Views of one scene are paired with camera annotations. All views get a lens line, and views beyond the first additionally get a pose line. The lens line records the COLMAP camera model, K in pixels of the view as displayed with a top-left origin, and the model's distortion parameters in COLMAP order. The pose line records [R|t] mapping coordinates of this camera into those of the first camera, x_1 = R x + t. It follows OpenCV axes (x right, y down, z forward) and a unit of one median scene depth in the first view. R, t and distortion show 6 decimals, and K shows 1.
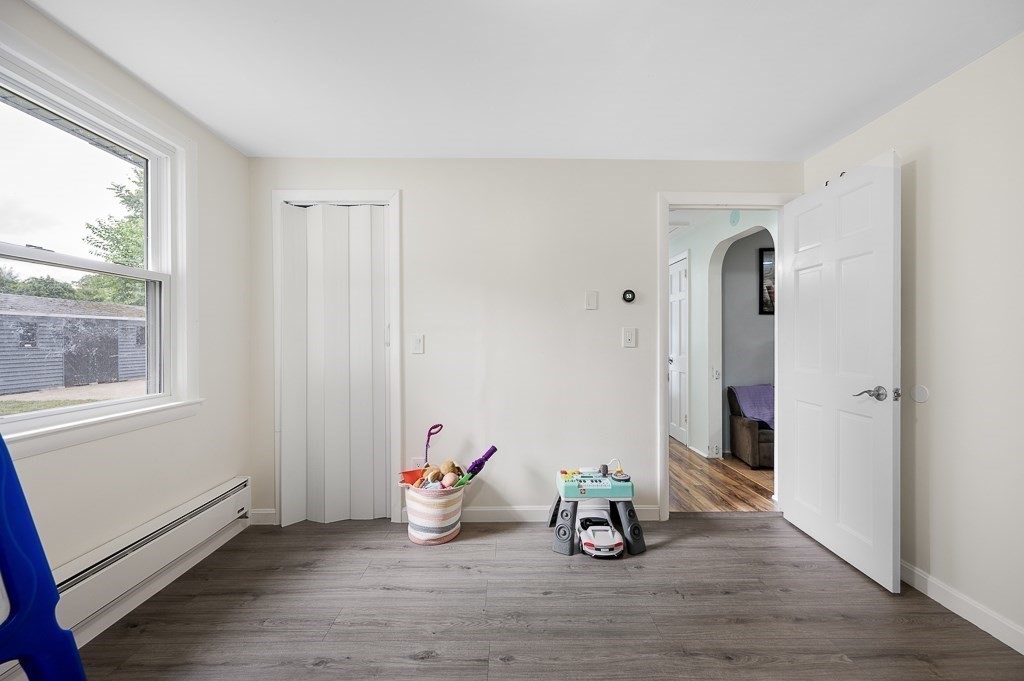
lens RADIAL K [[410.9, 0, 517.5], [0, 410.9, 336.6], [0, 0, 1]] dist [-0.000362, 0.000281]
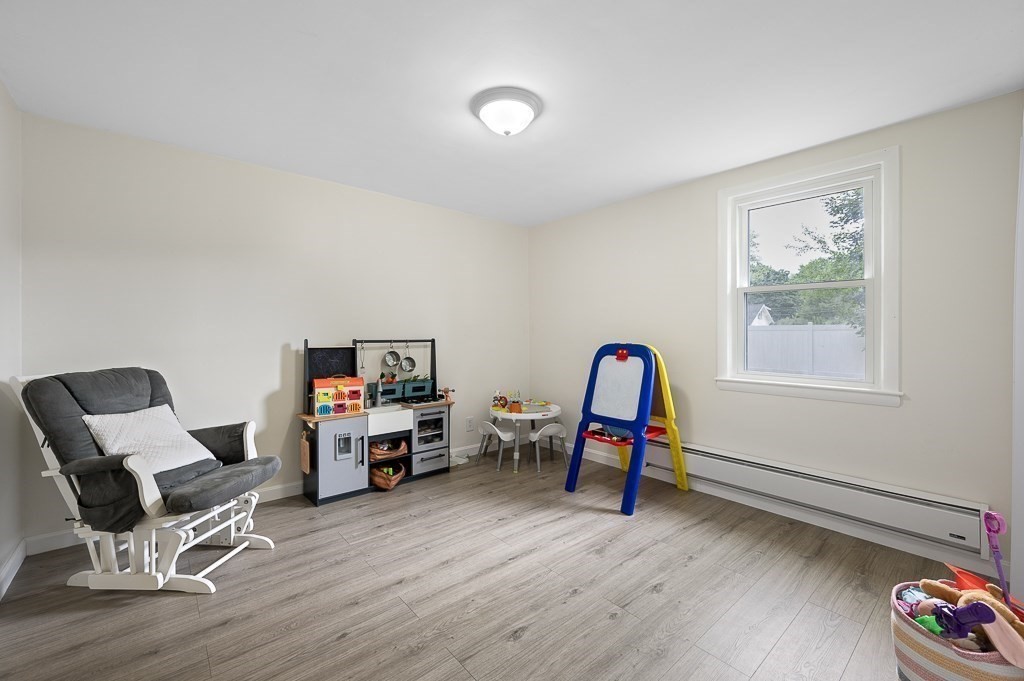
lens RADIAL K [[421.4, 0, 512.0], [0, 421.4, 340.5], [0, 0, 1]] dist [0.000084, -0.000033]
pose [[-0.781980, 0.006407, -0.623271, 0.895510], [0.000255, 0.999950, 0.009959, 0.015615], [0.623304, 0.007629, -0.781942, 1.699638]]
